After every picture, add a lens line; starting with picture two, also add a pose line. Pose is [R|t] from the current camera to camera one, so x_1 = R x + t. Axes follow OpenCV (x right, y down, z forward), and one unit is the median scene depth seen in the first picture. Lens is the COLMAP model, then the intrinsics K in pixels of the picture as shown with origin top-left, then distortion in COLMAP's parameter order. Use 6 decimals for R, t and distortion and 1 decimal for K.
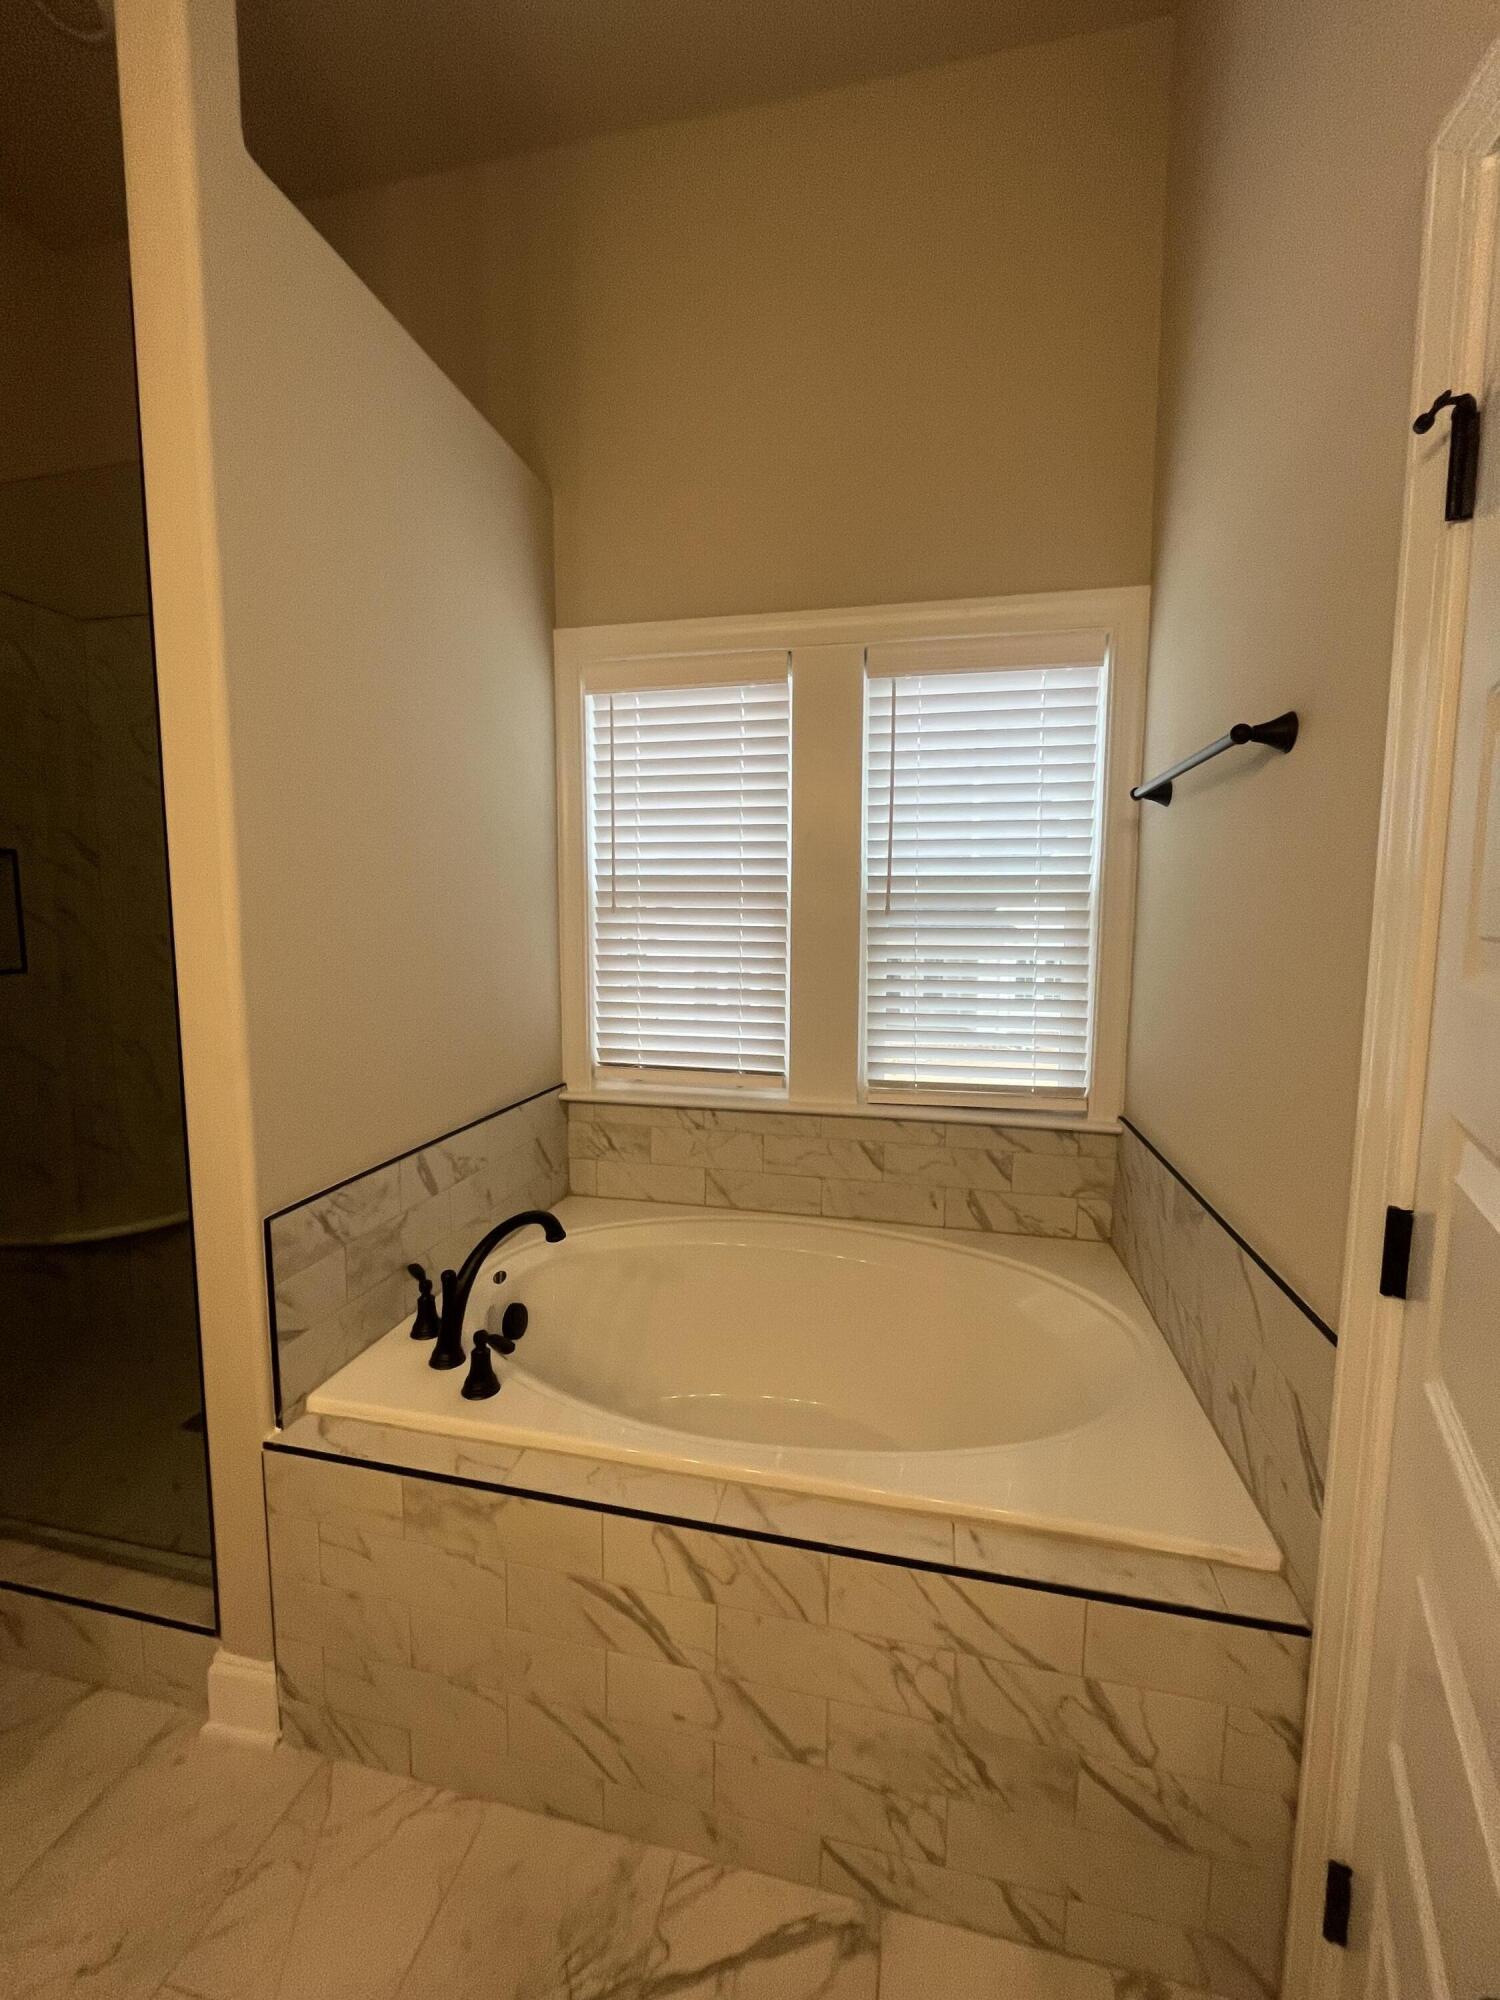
lens RADIAL K [[811.4, 0, 749.4], [0, 811.4, 997.8], [0, 0, 1]] dist [-0.000480, 0.000523]
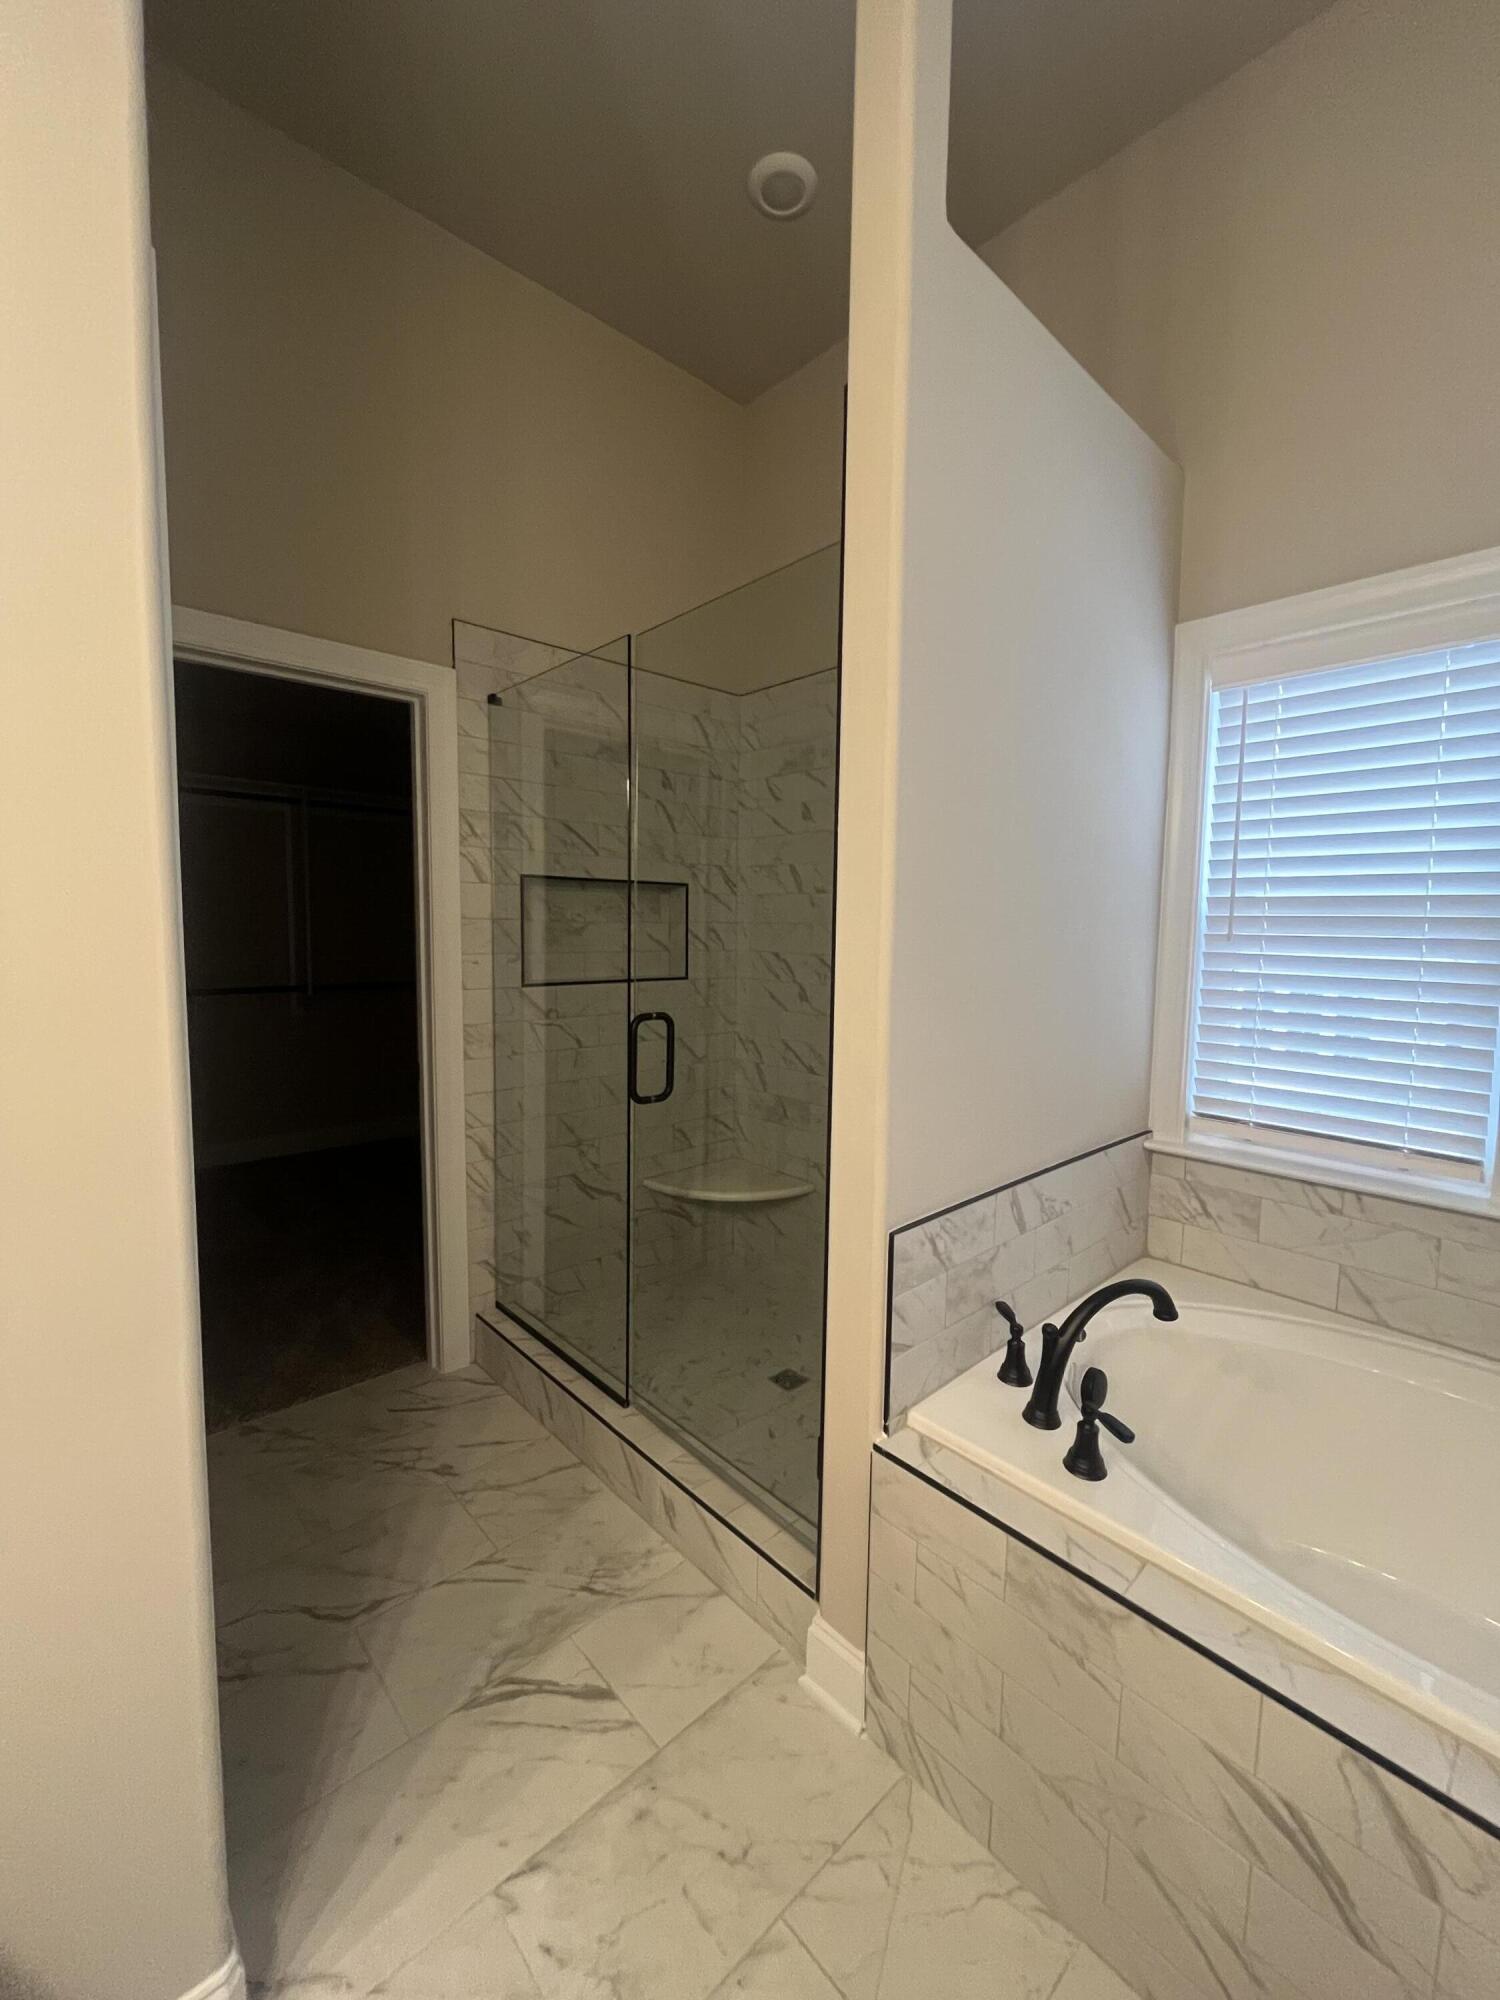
lens RADIAL K [[811.4, 0, 756.5], [0, 811.4, 1000.6], [0, 0, 1]] dist [-0.000480, 0.000523]
pose [[0.824790, 0.059225, -0.562329, -0.133410], [-0.069212, 0.997596, 0.003551, -0.015078], [0.561187, 0.035991, 0.826906, 0.019187]]
